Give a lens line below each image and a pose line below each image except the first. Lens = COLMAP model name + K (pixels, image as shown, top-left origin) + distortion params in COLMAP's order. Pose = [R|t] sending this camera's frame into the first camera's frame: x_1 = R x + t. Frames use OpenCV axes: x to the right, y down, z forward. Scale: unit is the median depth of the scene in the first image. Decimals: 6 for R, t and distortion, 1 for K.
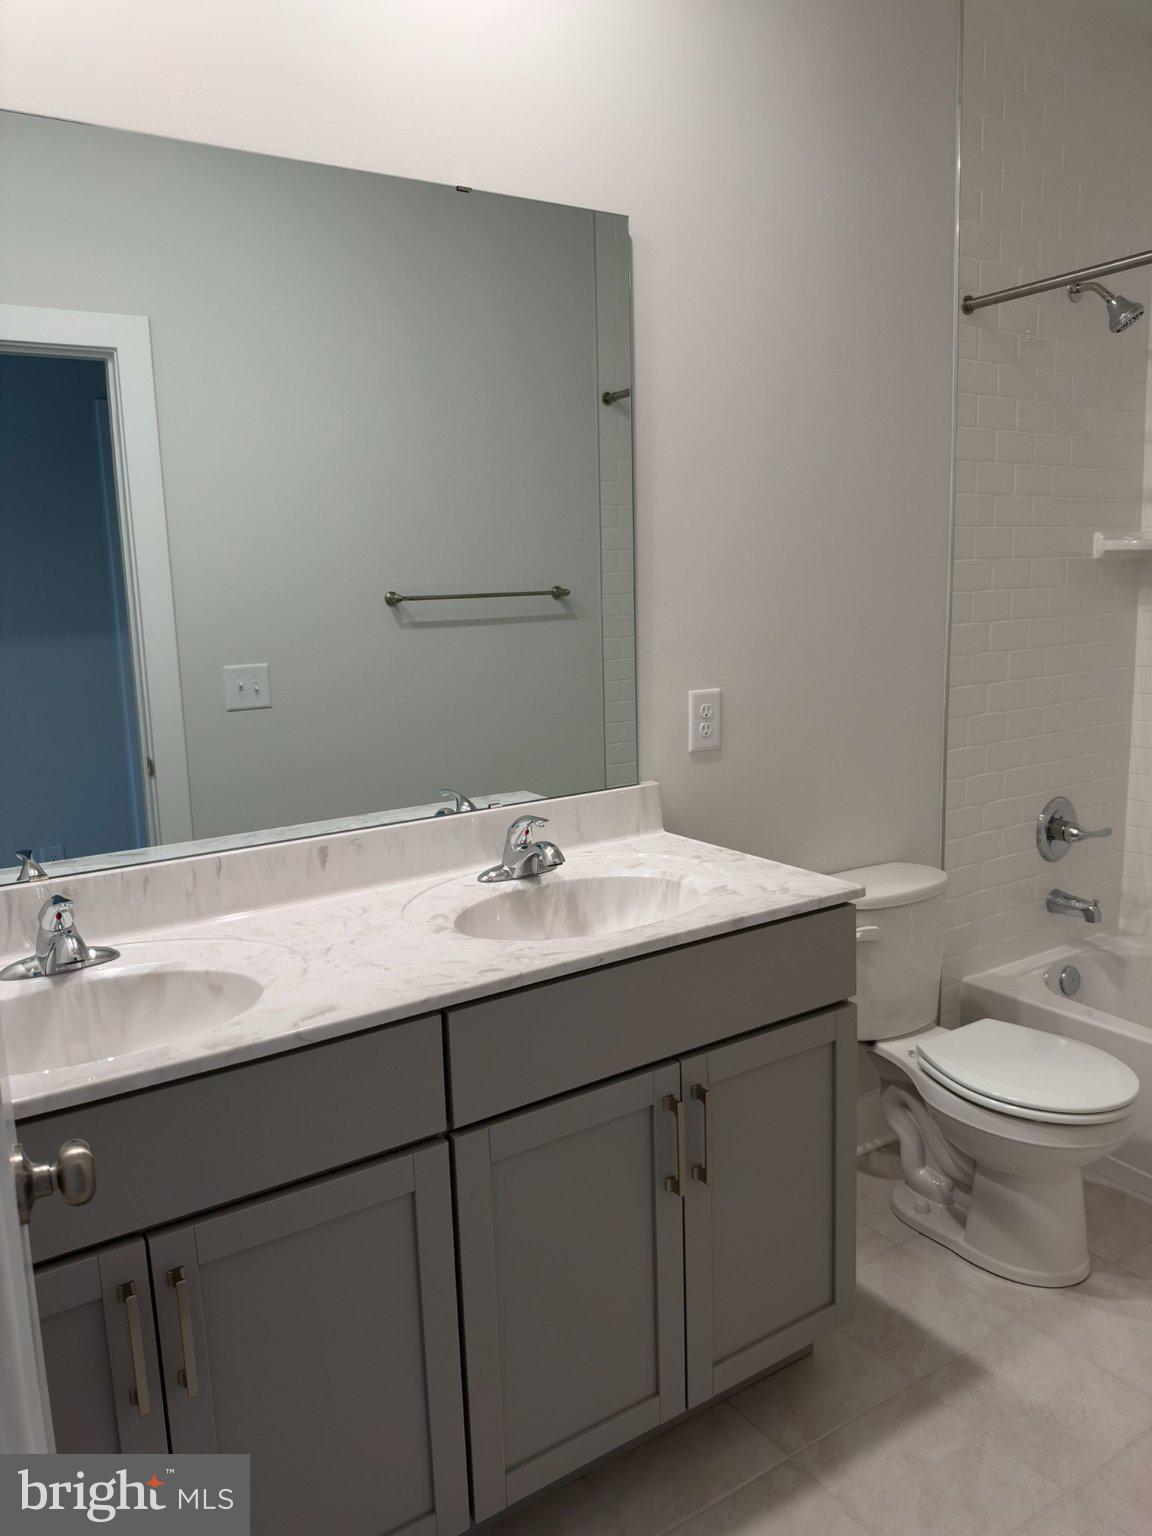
lens RADIAL K [[1077.7, 0, 584.2], [0, 1077.7, 772.1], [0, 0, 1]] dist [0.163562, -0.396289]
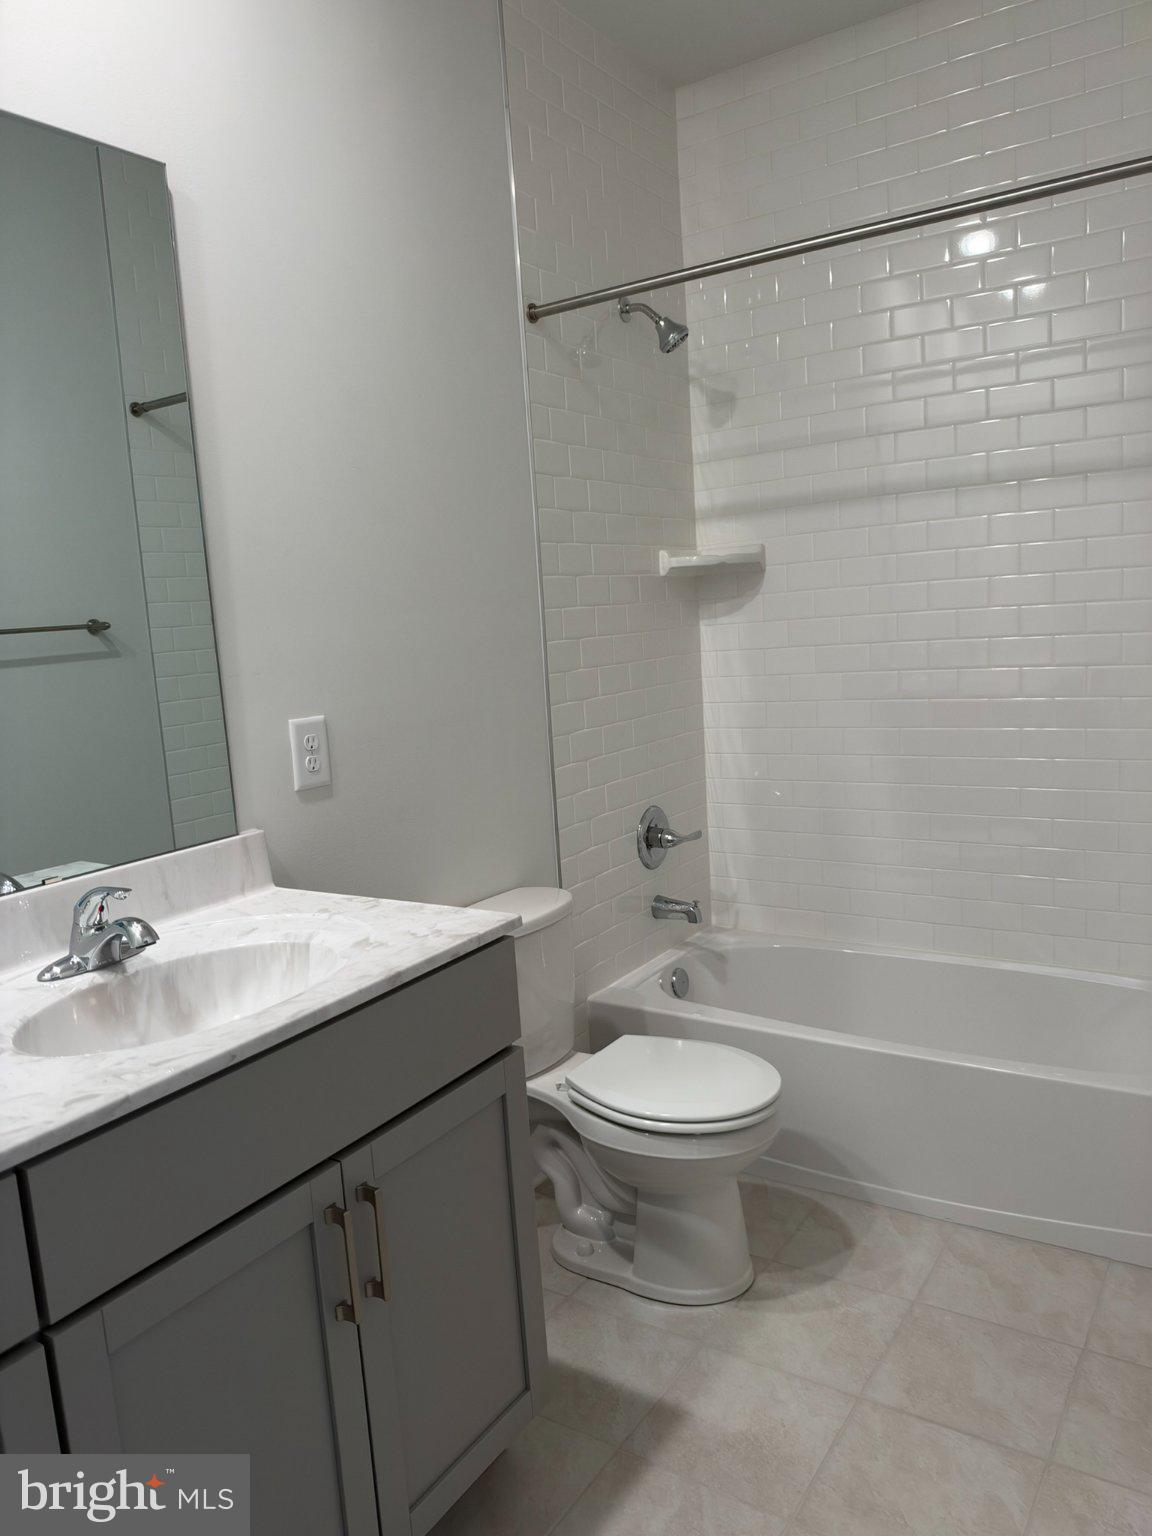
lens RADIAL K [[1077.7, 0, 584.2], [0, 1077.7, 772.1], [0, 0, 1]] dist [0.163562, -0.396289]
pose [[0.916634, -0.086013, 0.390363, -0.029066], [0.102936, 0.994431, -0.022596, 0.009742], [-0.386245, 0.060895, 0.920384, 0.114841]]
